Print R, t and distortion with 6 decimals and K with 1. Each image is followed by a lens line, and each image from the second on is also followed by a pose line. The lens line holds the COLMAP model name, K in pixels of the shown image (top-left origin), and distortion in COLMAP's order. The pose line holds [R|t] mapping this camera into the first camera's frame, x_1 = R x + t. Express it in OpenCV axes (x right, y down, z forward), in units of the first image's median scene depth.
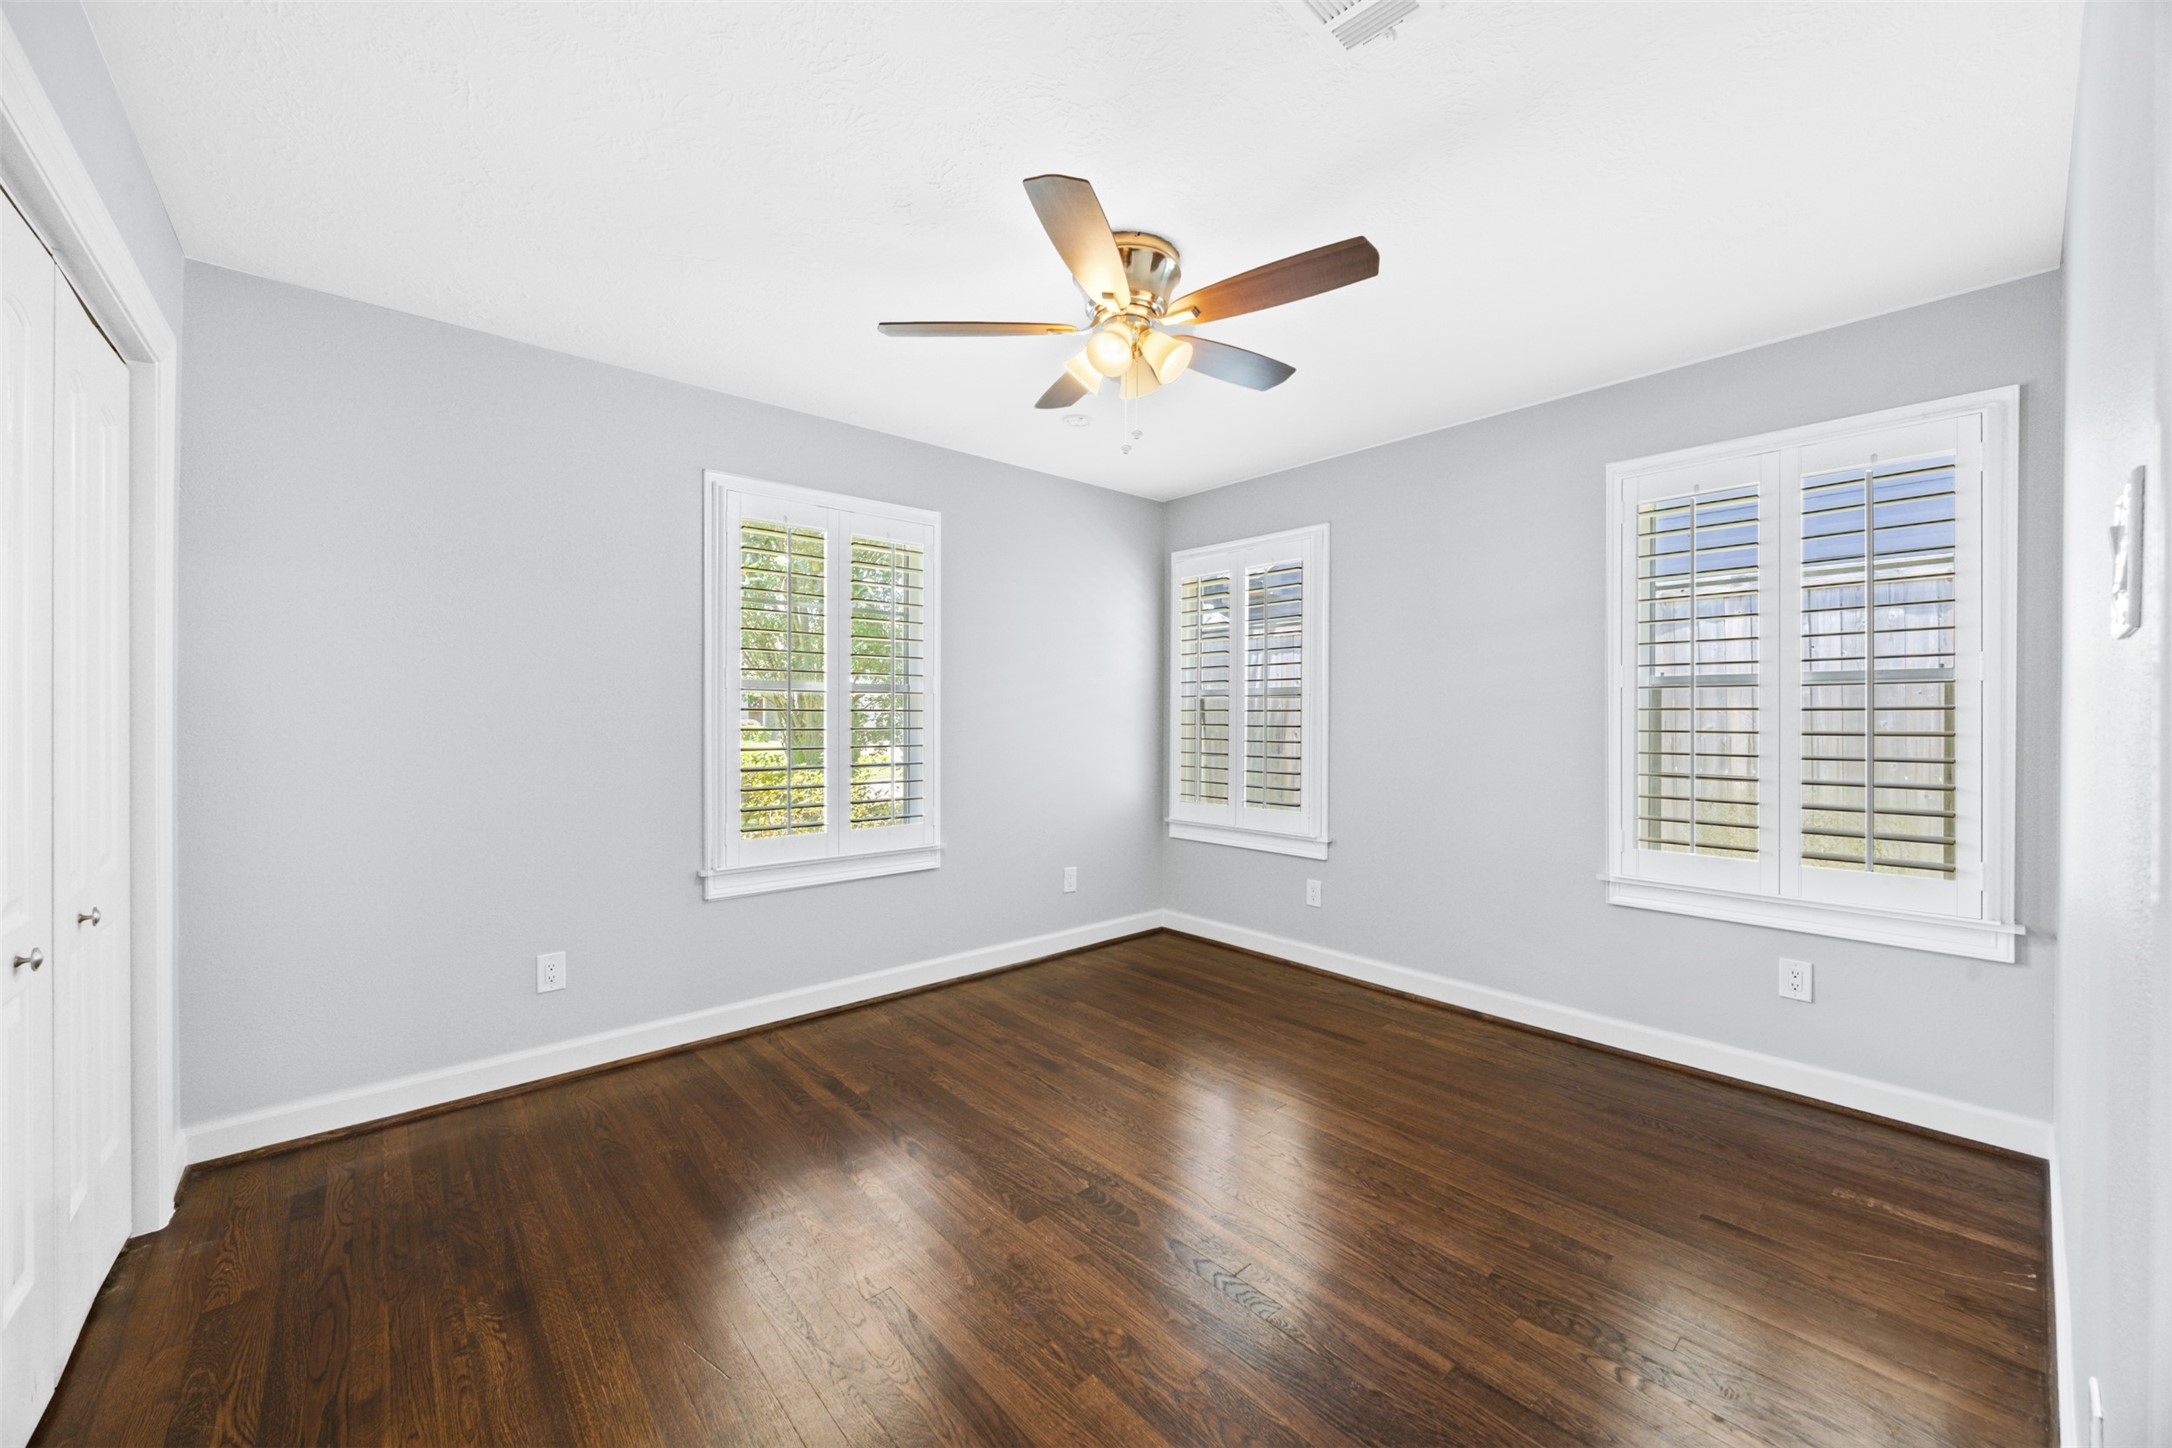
lens RADIAL K [[825.6, 0, 1095.0], [0, 825.6, 715.8], [0, 0, 1]] dist [-0.003886, -0.000590]
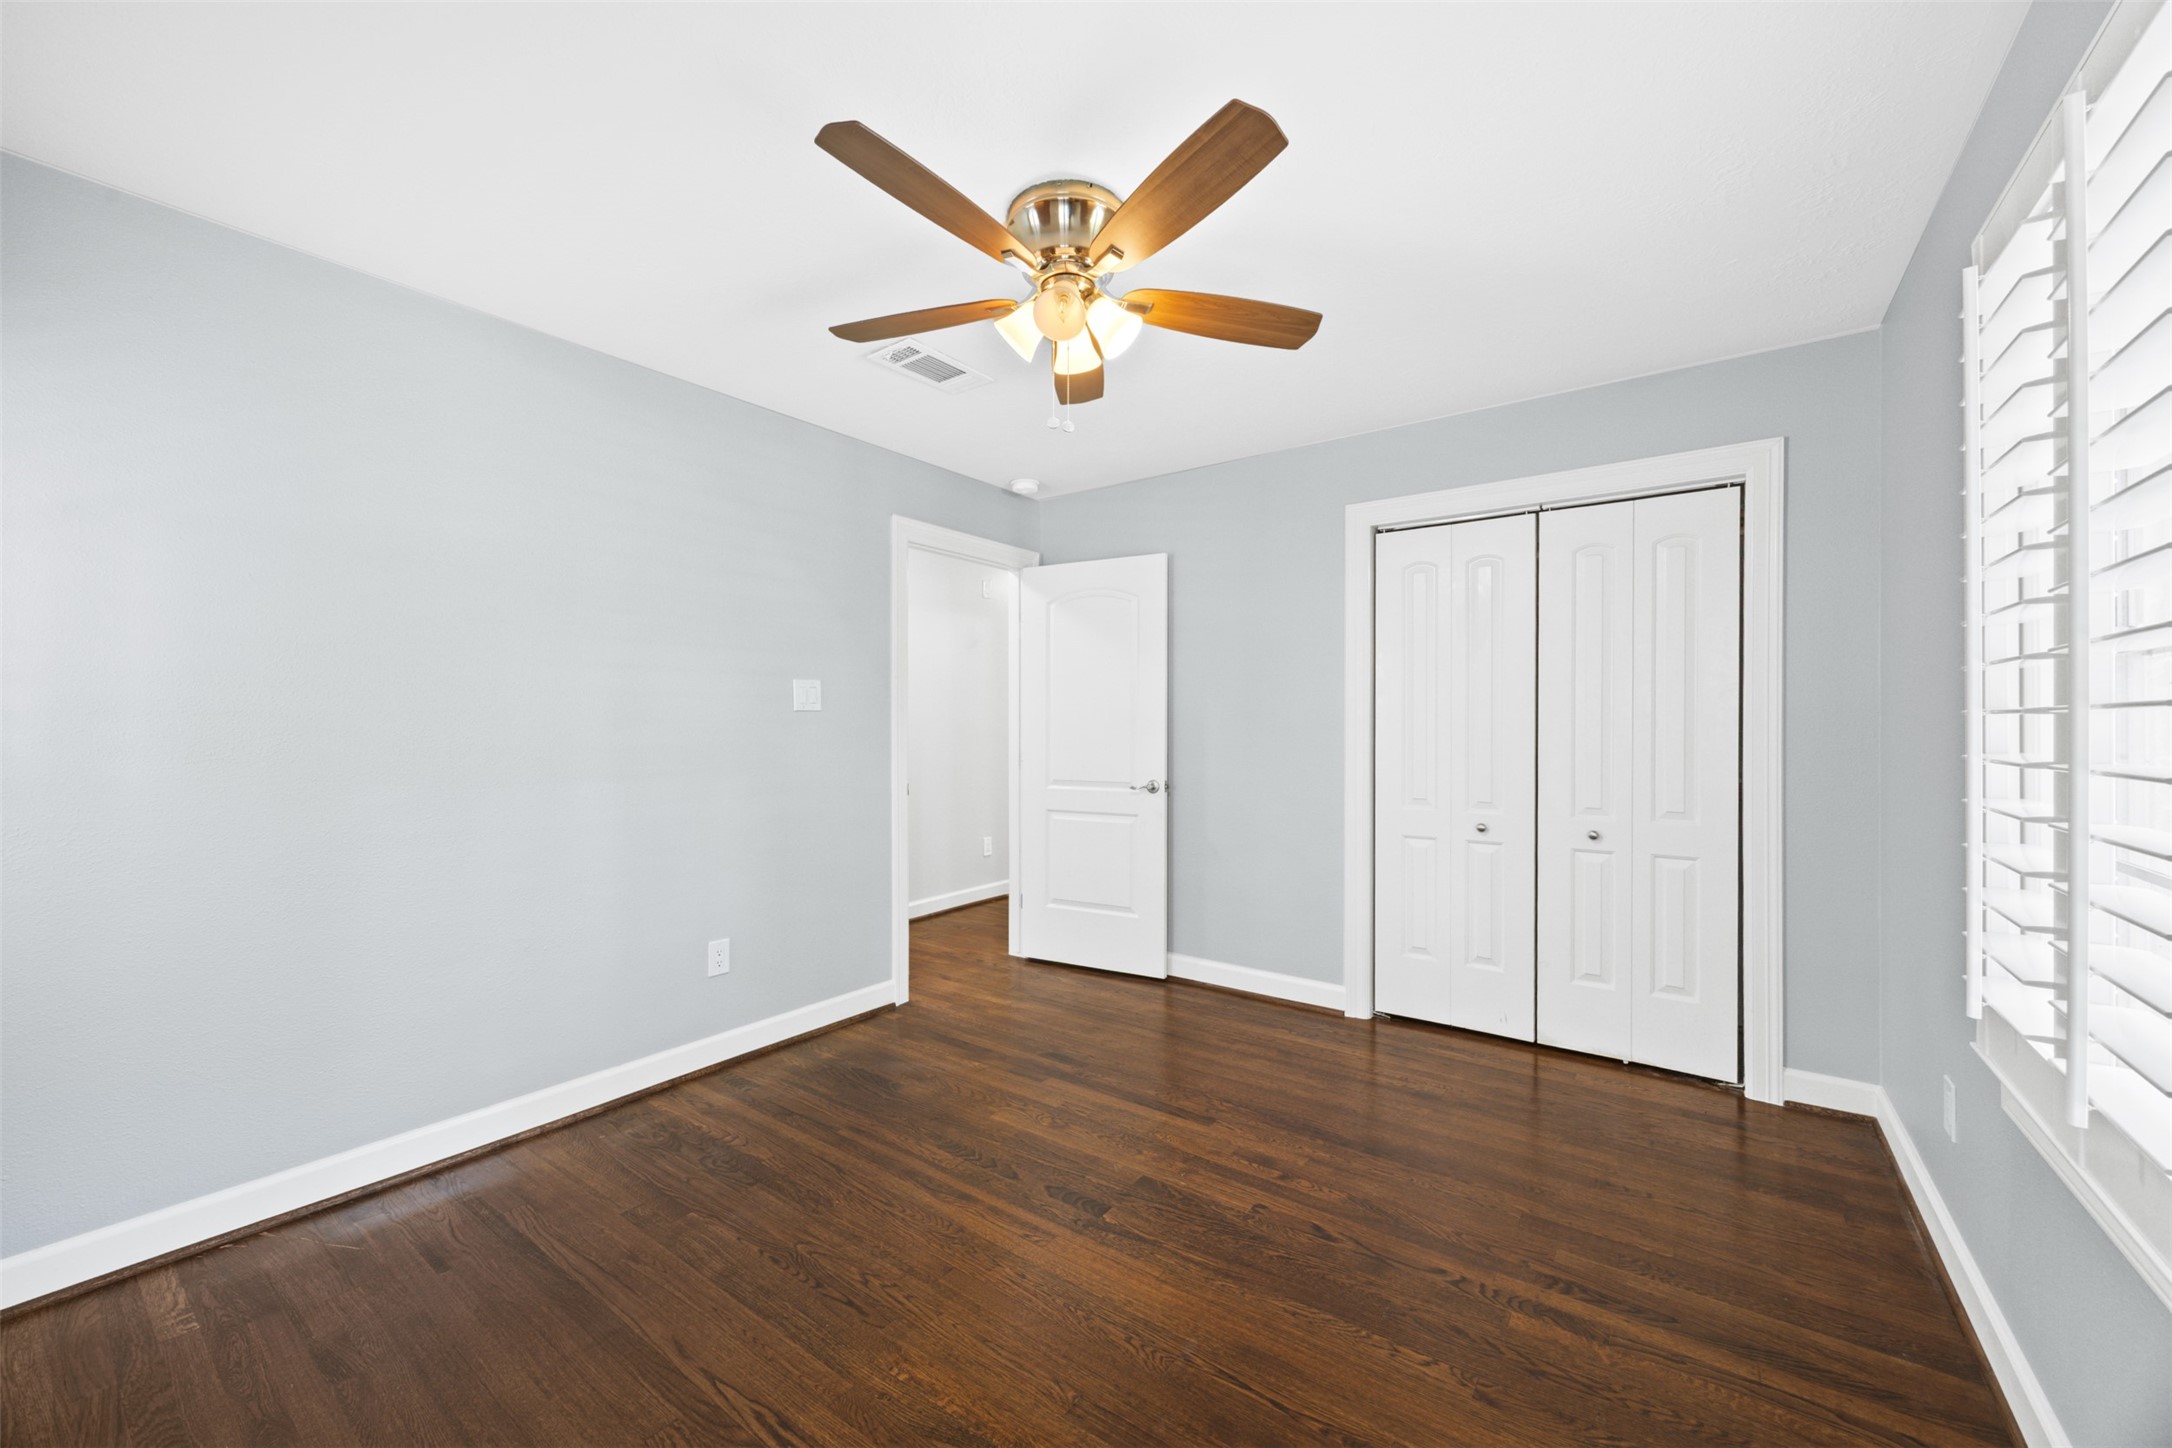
lens RADIAL K [[825.6, 0, 1085.6], [0, 825.6, 724.6], [0, 0, 1]] dist [-0.003886, -0.000590]
pose [[-0.977400, 0.006144, -0.211309, 0.198061], [0.005958, 0.999981, 0.001516, -0.002692], [0.211315, 0.000222, -0.977418, 1.809640]]
